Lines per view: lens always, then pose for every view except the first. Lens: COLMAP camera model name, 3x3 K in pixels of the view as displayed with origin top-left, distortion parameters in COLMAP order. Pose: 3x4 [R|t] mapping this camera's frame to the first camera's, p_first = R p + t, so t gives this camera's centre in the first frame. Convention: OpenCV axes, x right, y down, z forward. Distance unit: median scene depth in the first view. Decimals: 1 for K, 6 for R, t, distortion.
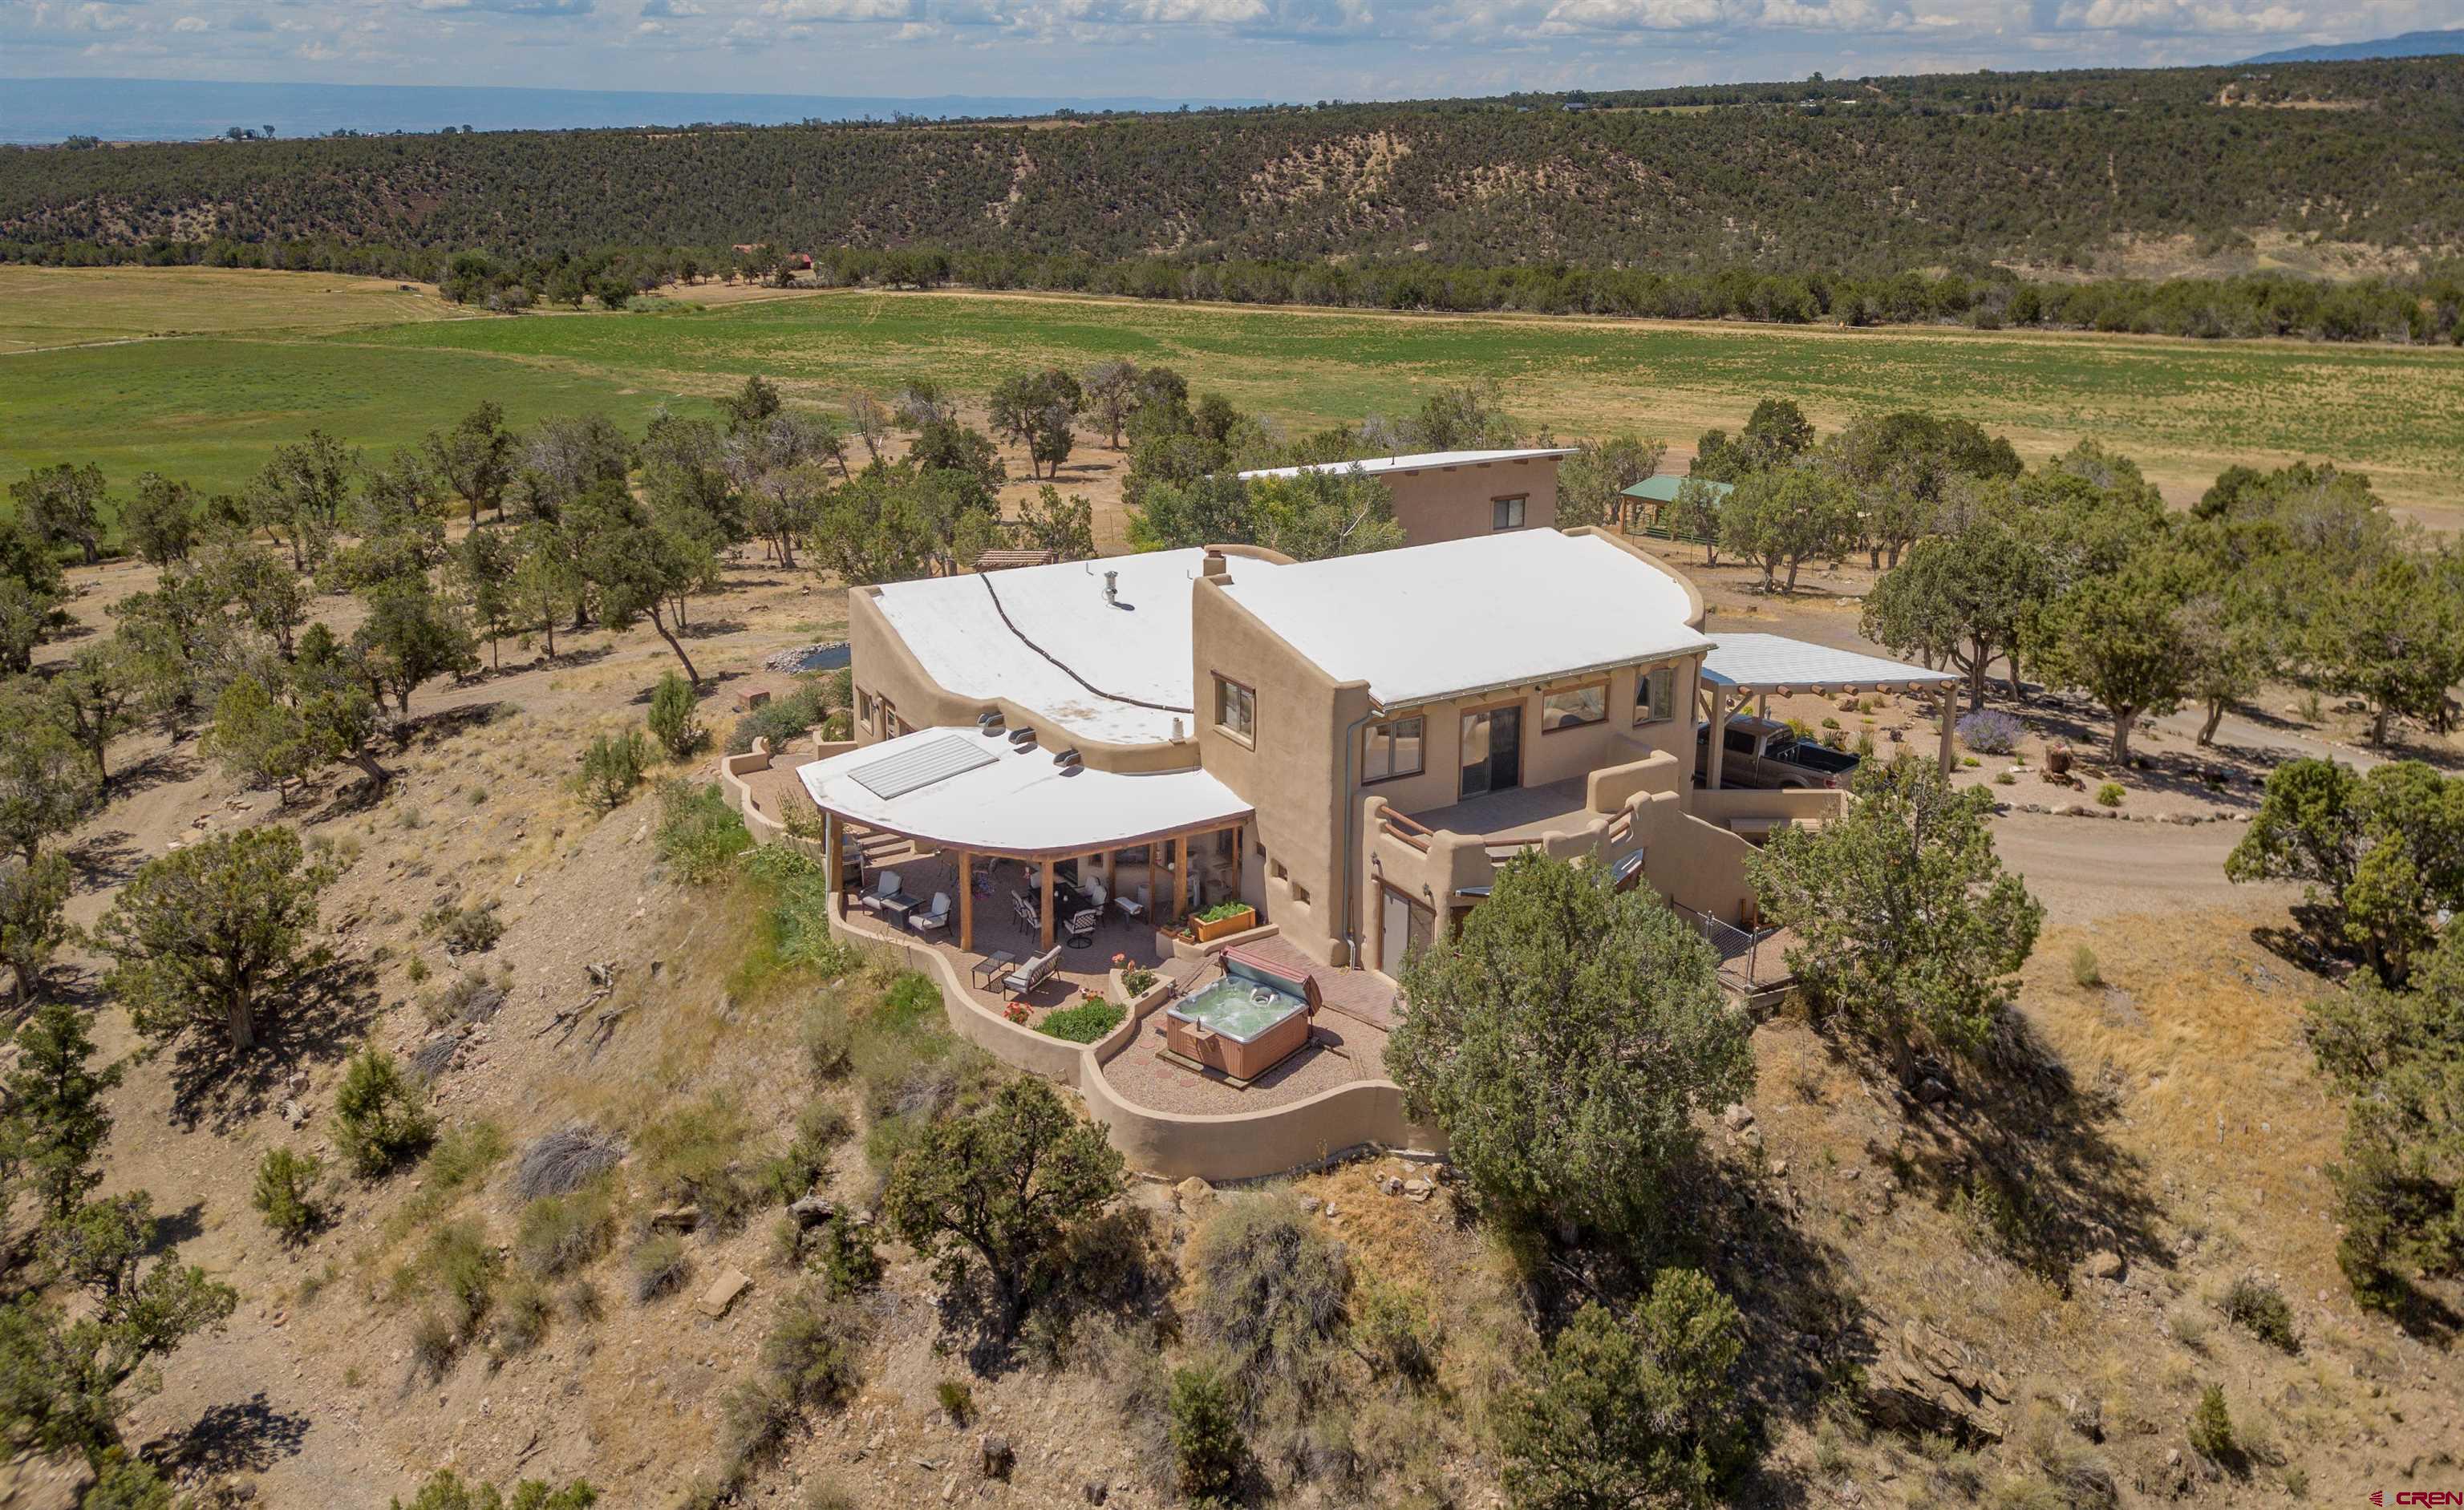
lens RADIAL K [[1897.9, 0, 1232.6], [0, 1897.9, 748.5], [0, 0, 1]] dist [0.000479, -0.005713]
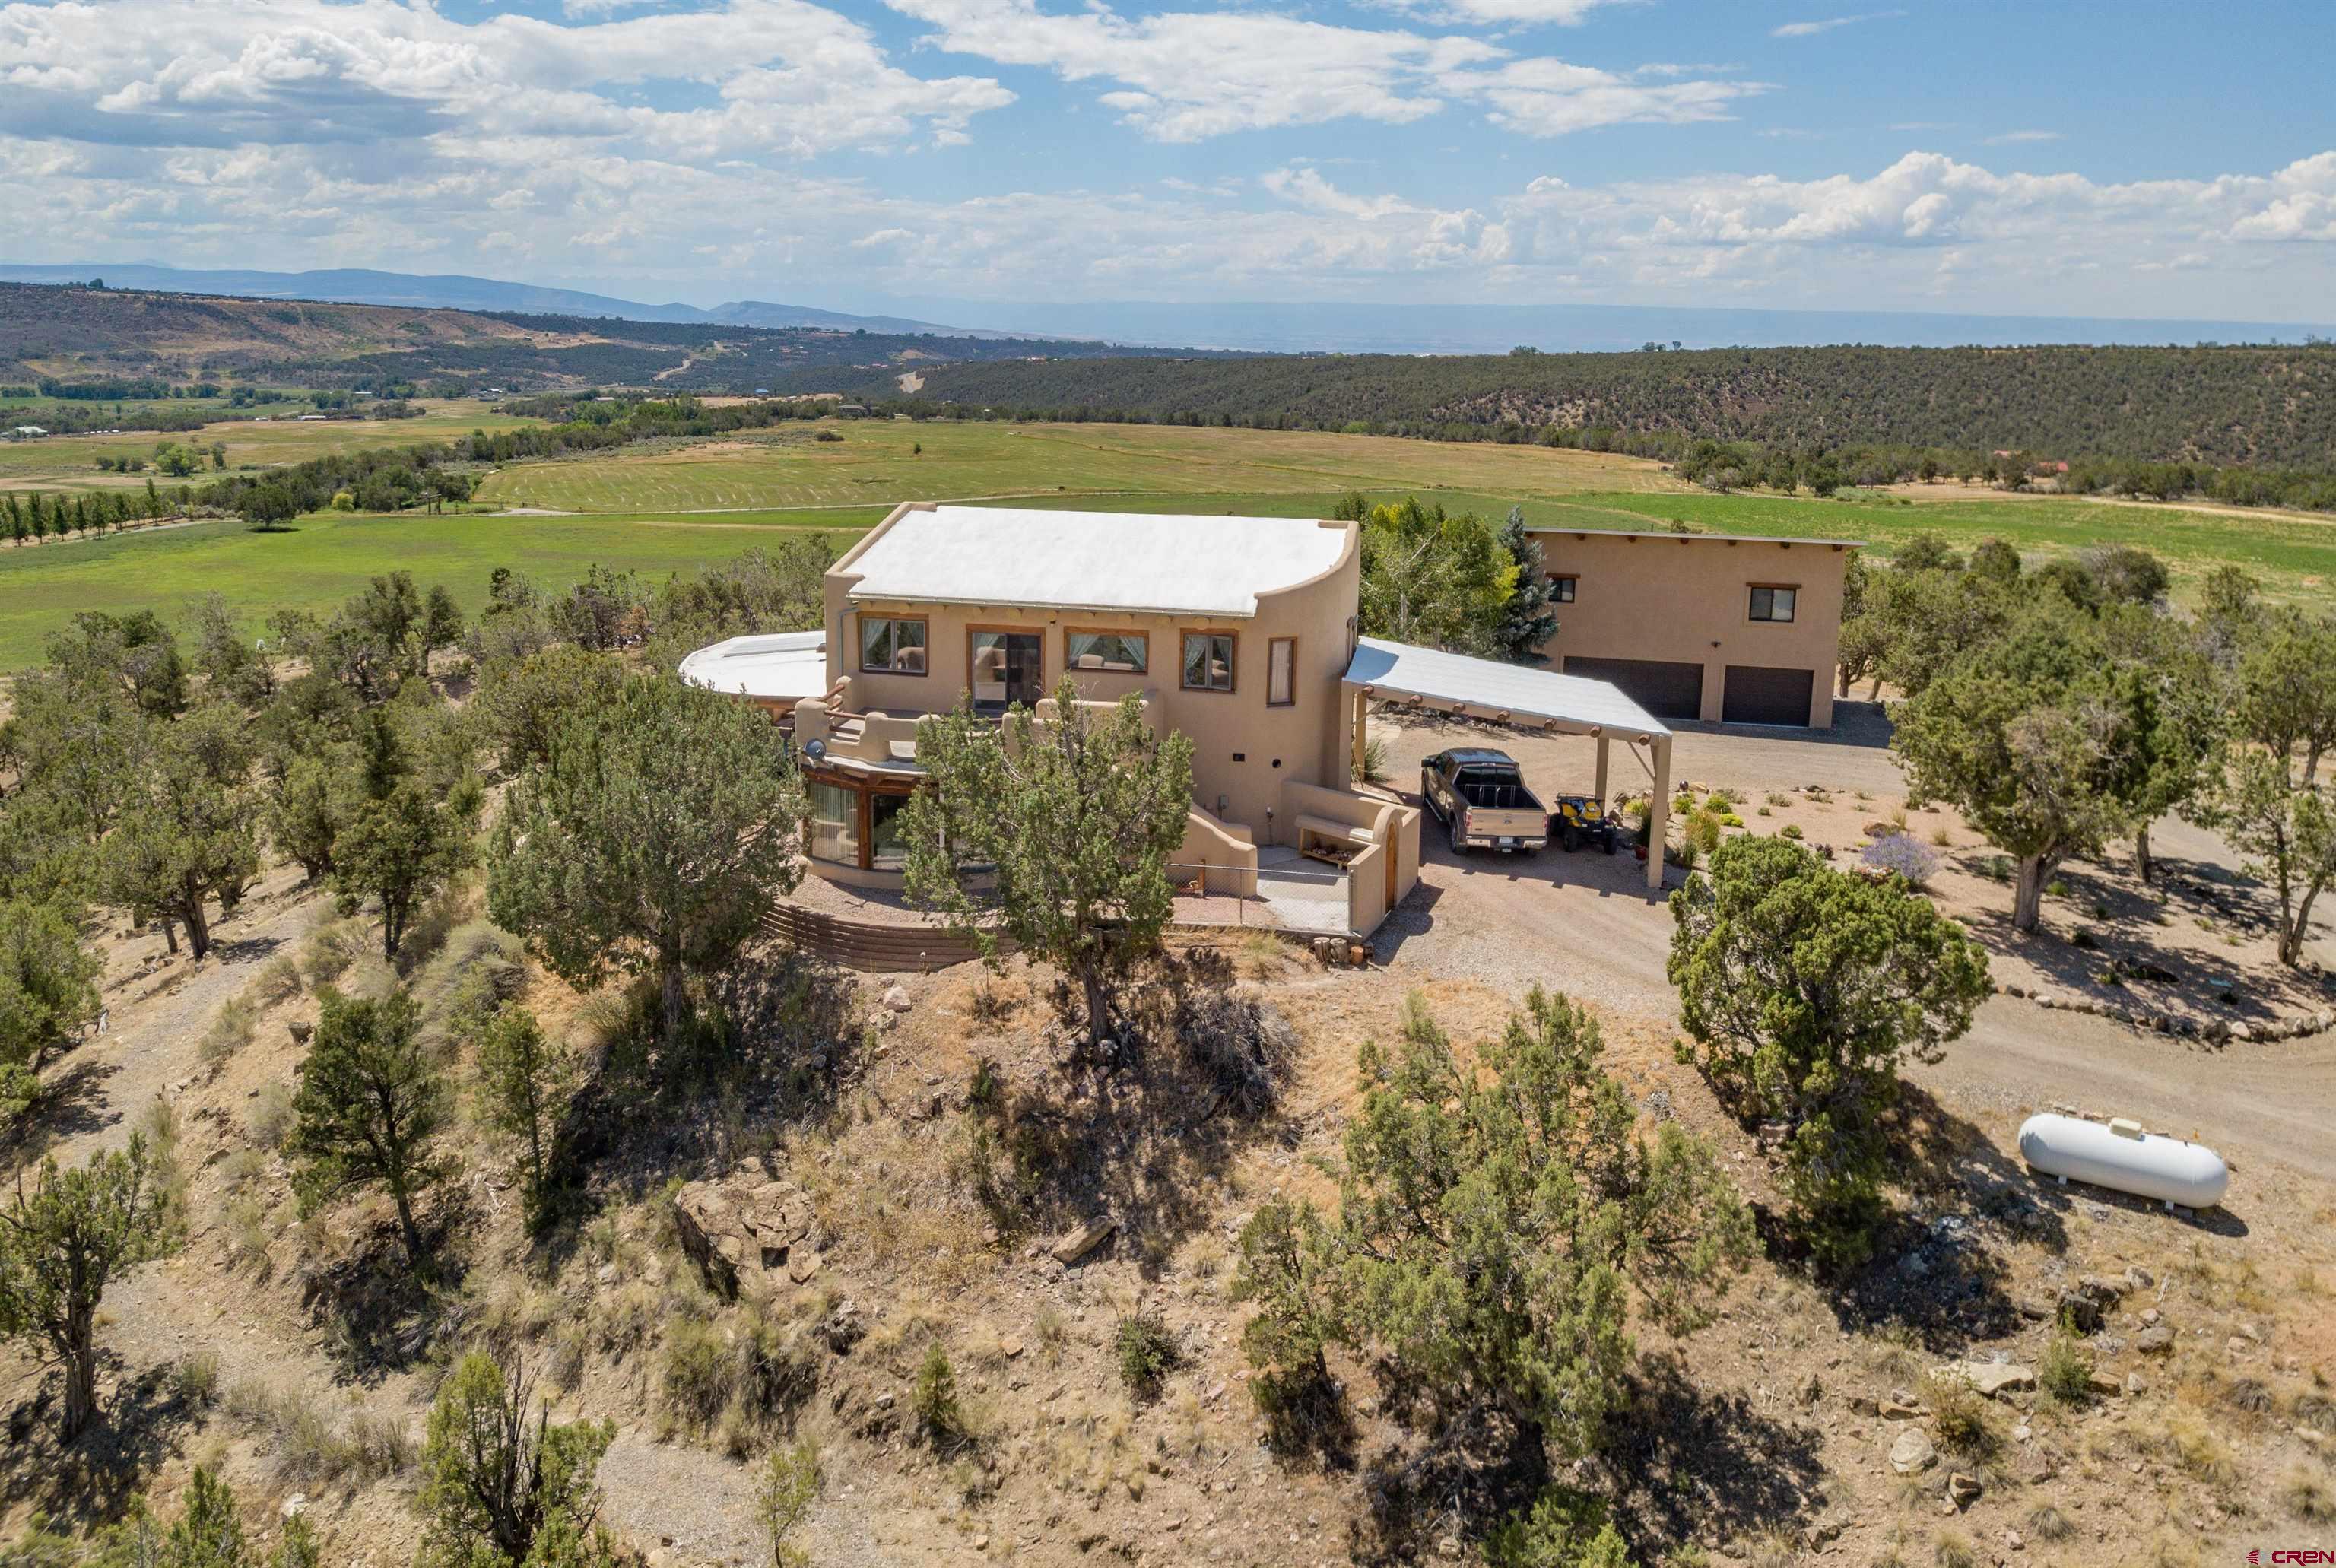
lens RADIAL K [[1808.0, 0, 1164.3], [0, 1808.0, 790.7], [0, 0, 1]] dist [0.001479, 0.004311]
pose [[0.722794, 0.176800, -0.668064, 0.099514], [-0.231330, 0.972849, 0.007179, 0.004341], [0.651195, 0.149354, 0.744069, 0.034492]]
